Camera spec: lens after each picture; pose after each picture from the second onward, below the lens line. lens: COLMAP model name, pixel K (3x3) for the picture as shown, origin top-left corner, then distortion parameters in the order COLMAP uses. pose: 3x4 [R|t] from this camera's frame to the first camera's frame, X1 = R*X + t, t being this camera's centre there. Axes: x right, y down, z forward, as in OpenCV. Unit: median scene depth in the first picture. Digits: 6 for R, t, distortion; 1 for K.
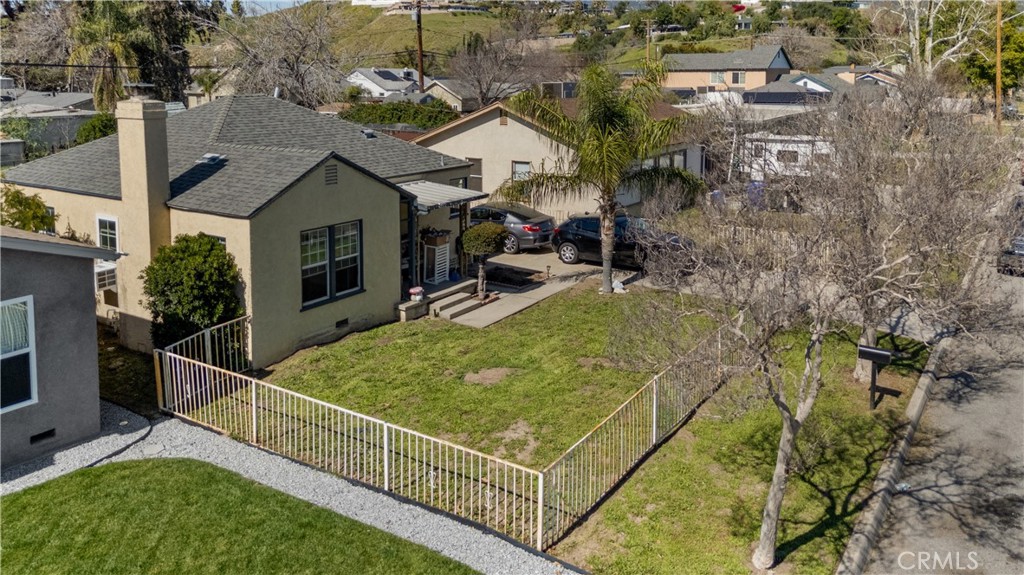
lens RADIAL K [[781.8, 0, 532.3], [0, 781.8, 157.0], [0, 0, 1]] dist [0.079199, -0.085883]
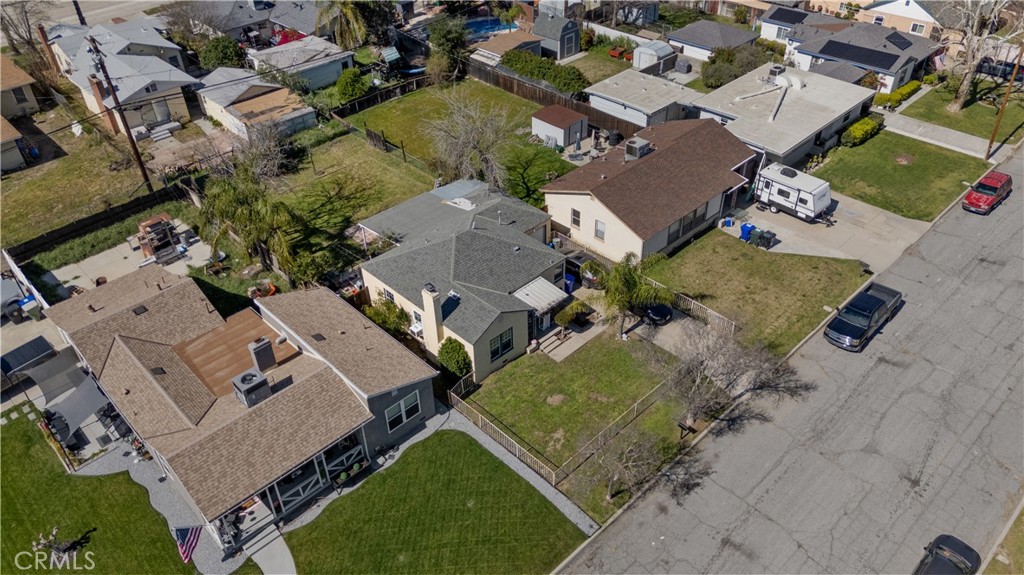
lens RADIAL K [[754.4, 0, 512.0], [0, 754.4, 287.5], [0, 0, 1]] dist [0.072725, -0.073355]
pose [[0.975112, 0.117801, -0.187827, 0.235044], [-0.000938, 0.849352, 0.527826, -1.381878], [0.221710, -0.514514, 0.828324, -0.995187]]
